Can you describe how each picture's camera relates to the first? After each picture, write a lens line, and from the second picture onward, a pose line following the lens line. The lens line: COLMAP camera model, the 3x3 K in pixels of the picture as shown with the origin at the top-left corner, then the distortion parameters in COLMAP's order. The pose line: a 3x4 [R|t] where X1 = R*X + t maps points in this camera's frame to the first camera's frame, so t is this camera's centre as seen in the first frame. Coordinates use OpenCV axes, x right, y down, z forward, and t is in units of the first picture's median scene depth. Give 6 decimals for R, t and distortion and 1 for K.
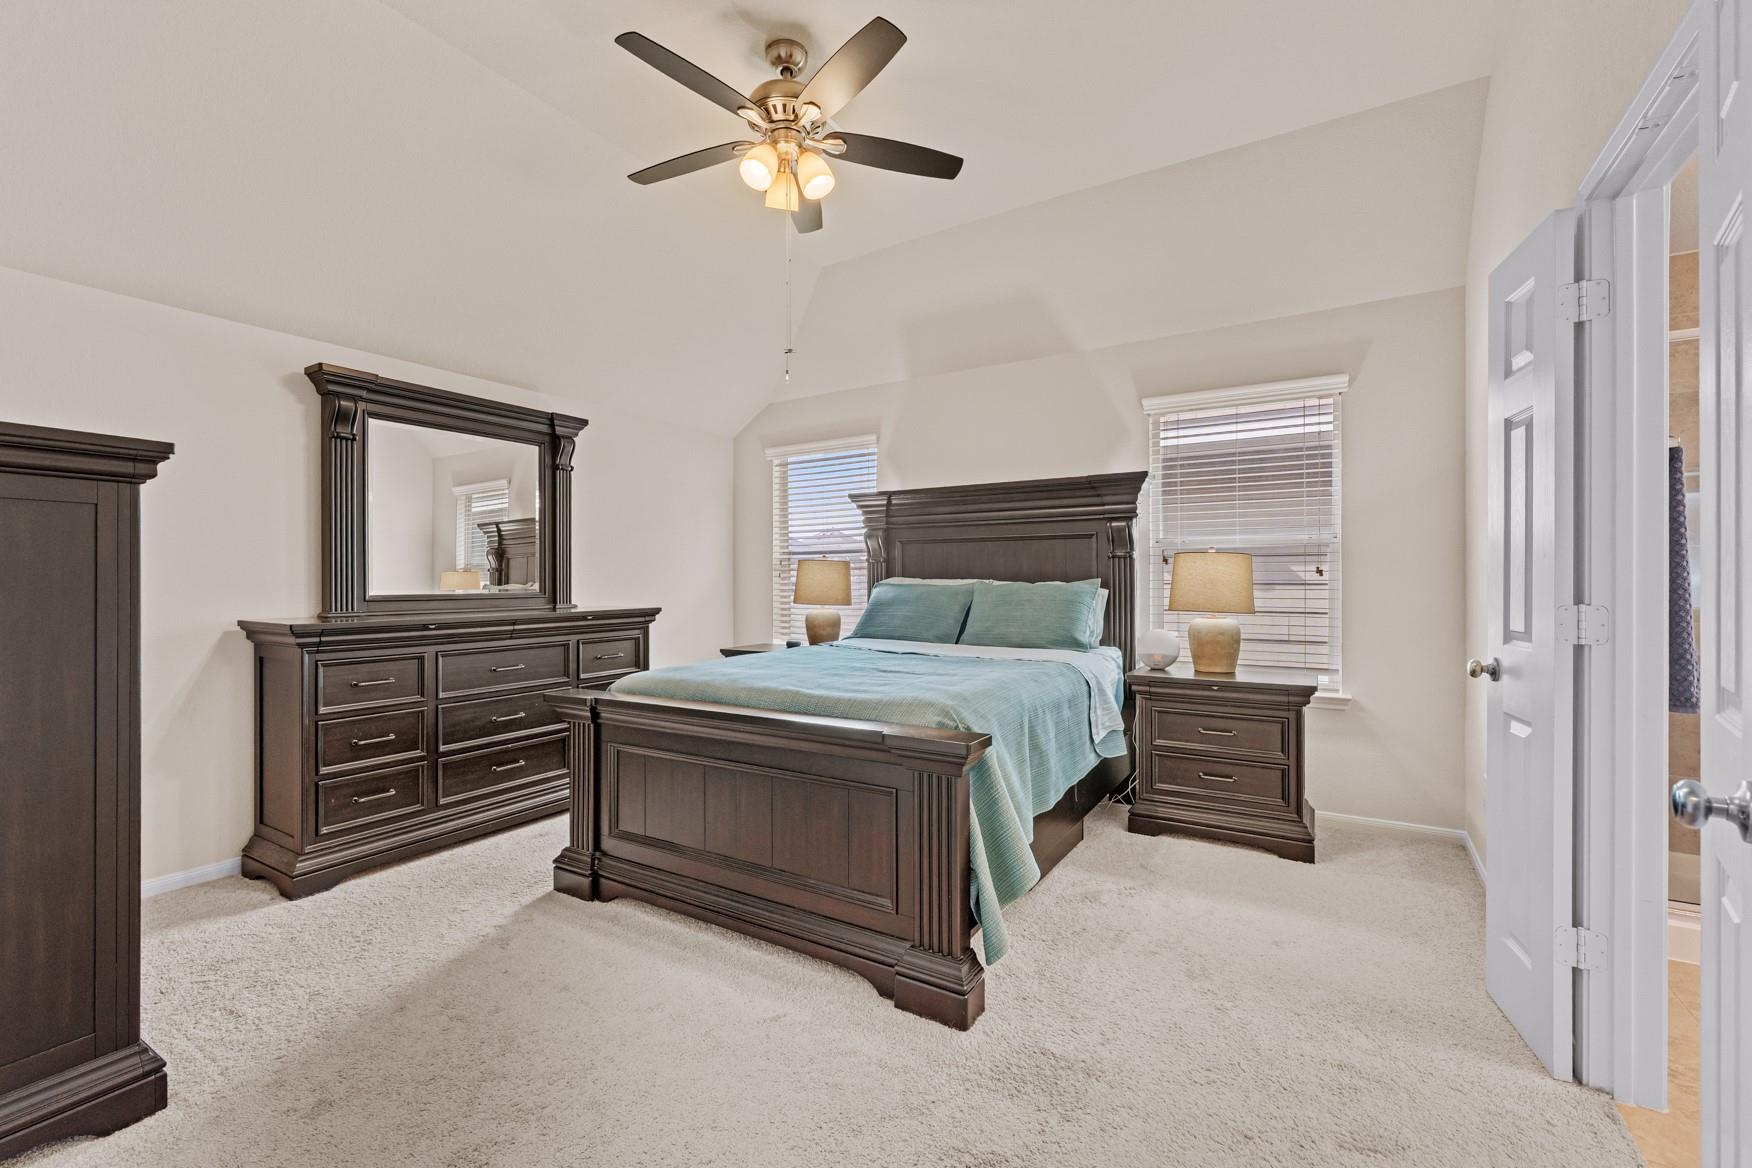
lens RADIAL K [[711.3, 0, 873.3], [0, 711.3, 585.7], [0, 0, 1]] dist [-0.002164, -0.000109]
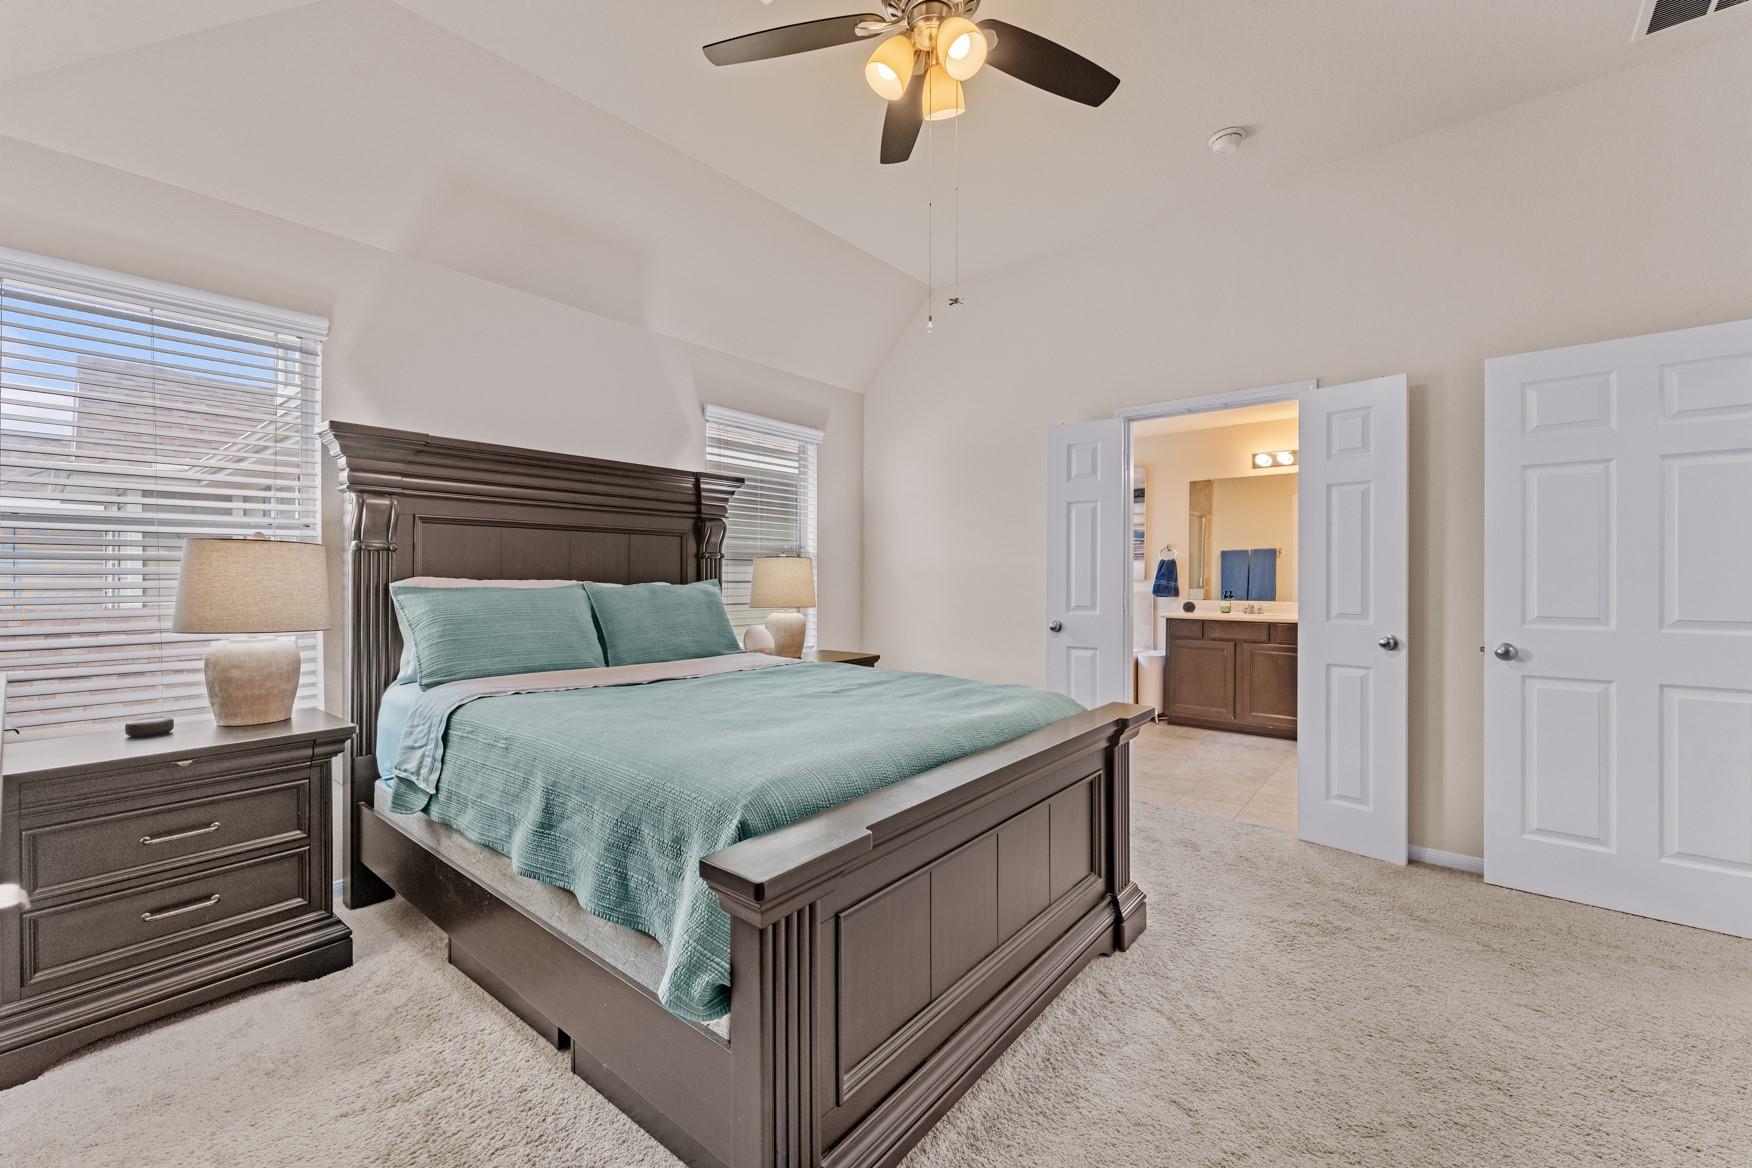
lens RADIAL K [[711.3, 0, 873.3], [0, 711.3, 585.7], [0, 0, 1]] dist [-0.002164, -0.000109]
pose [[0.168790, -0.010553, 0.985596, -0.530008], [0.006802, 0.999931, 0.009542, -0.008151], [-0.985629, 0.005094, 0.168850, 0.547507]]
